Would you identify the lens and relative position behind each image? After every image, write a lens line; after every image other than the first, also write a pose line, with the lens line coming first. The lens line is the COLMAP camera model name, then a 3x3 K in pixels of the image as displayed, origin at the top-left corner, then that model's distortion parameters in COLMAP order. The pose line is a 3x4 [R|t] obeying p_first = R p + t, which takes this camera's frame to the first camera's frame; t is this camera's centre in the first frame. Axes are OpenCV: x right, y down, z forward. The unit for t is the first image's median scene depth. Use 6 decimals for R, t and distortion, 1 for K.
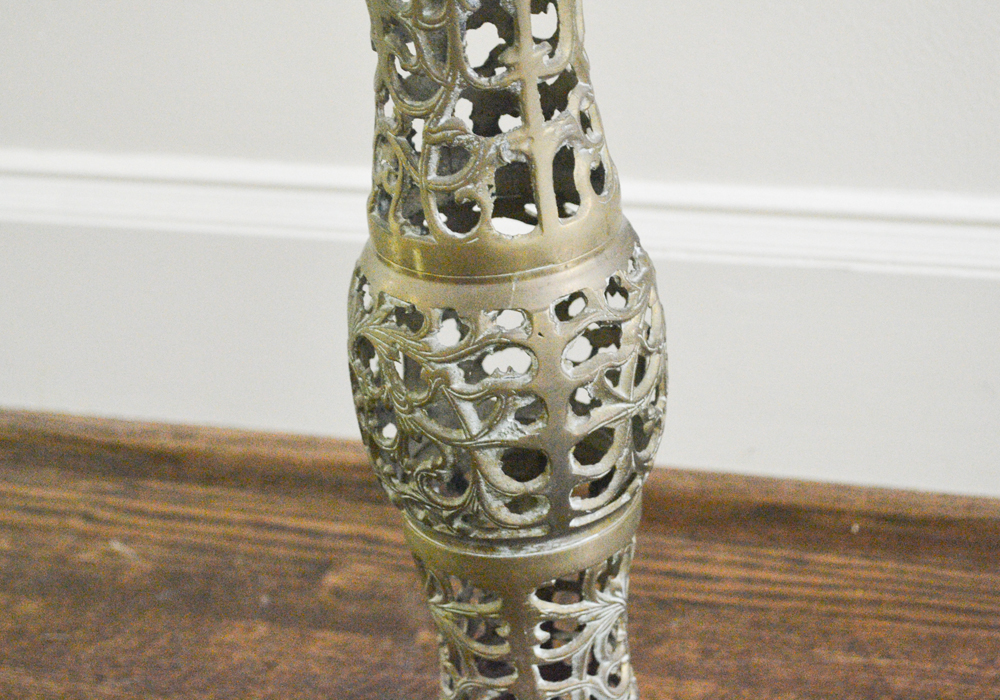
lens RADIAL K [[1983.7, 0, 492.3], [0, 1983.7, 342.5], [0, 0, 1]] dist [-0.036973, 0.000000]
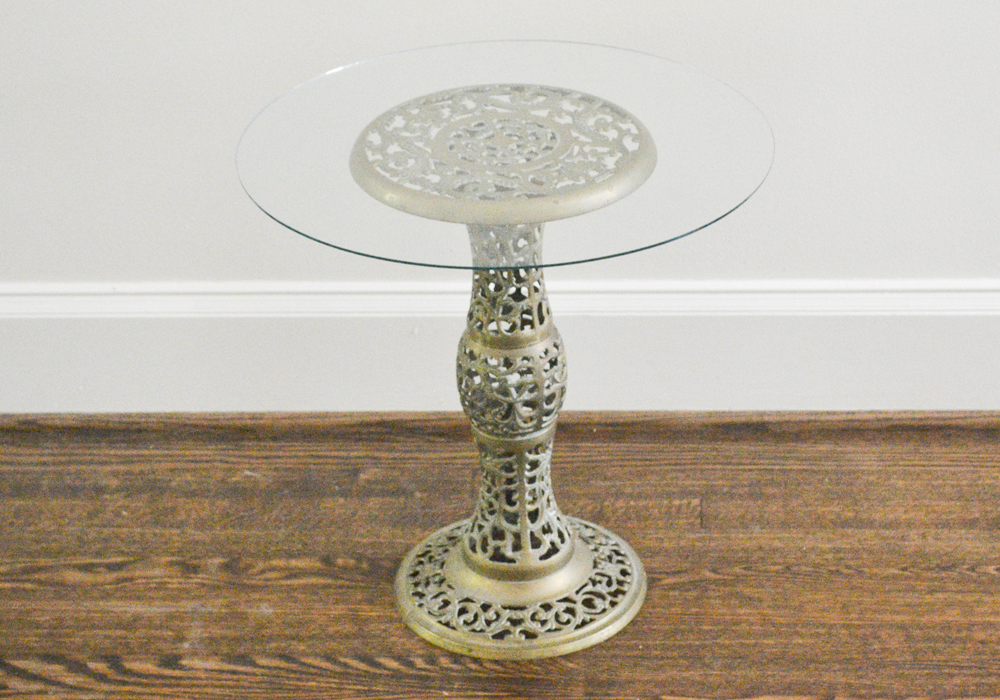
lens RADIAL K [[2319.7, 0, 502.2], [0, 2319.7, 347.5], [0, 0, 1]] dist [0.118378, 0.000000]
pose [[0.966014, -0.081736, 0.245228, -0.871996], [0.076275, 0.996583, 0.031700, -0.141658], [-0.246981, -0.011918, 0.968947, -2.375694]]
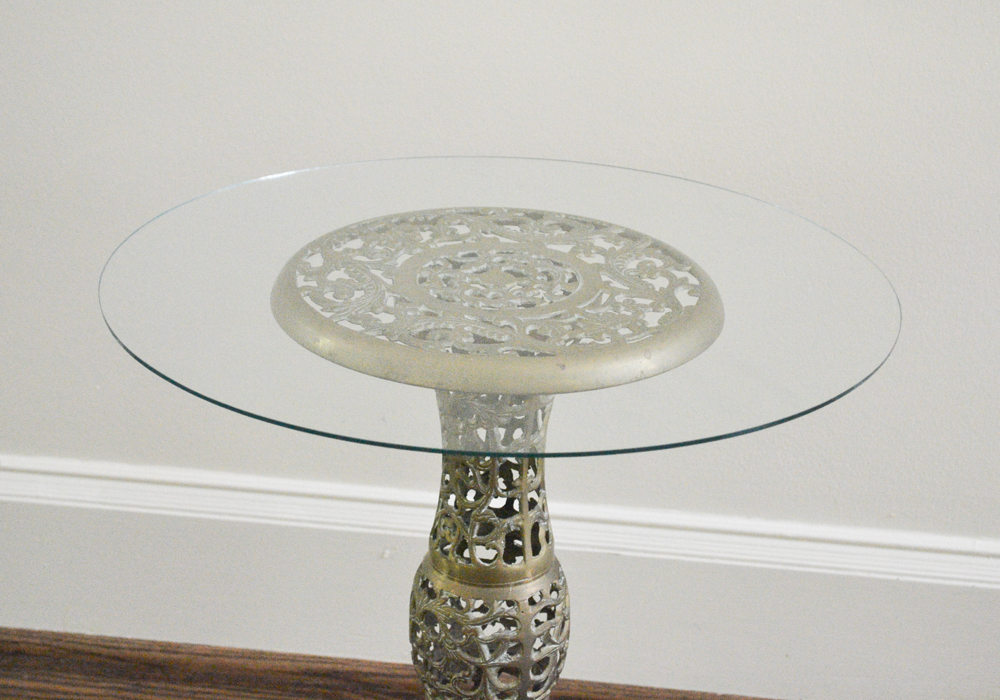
lens RADIAL K [[2122.3, 0, 495.2], [0, 2122.3, 342.6], [0, 0, 1]] dist [0.033344, 0.000000]
pose [[0.978784, 0.032418, 0.202314, -0.447590], [-0.014968, 0.996079, -0.087196, -0.087836], [-0.204348, 0.082318, 0.975431, -1.150544]]
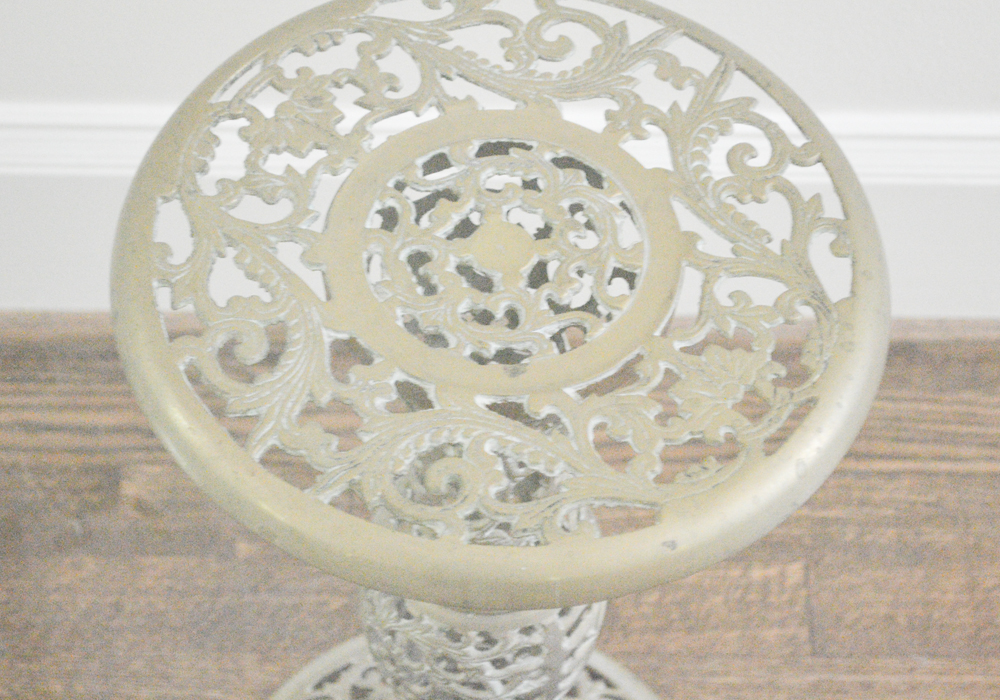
lens RADIAL K [[2701.8, 0, 494.4], [0, 2701.8, 351.2], [0, 0, 1]] dist [0.079783, 0.000000]
pose [[0.938572, -0.197702, 0.282836, -0.474999], [0.048854, 0.887487, 0.458236, -0.981217], [-0.341608, -0.416270, 0.842629, -0.438671]]
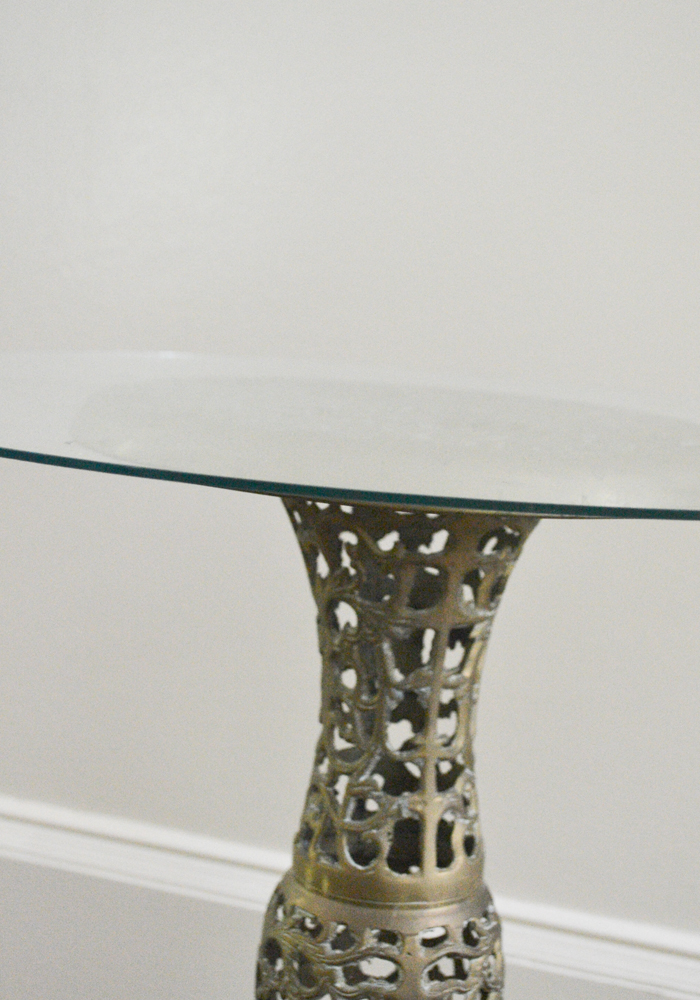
lens RADIAL K [[1779.1, 0, 357.9], [0, 1779.1, 500.0], [0, 0, 1]] dist [-0.004611, 0.000000]
pose [[0.986654, 0.156696, -0.044285, -0.003818], [-0.162498, 0.930061, -0.329517, 0.105451], [-0.010446, 0.332316, 0.943110, -0.197456]]
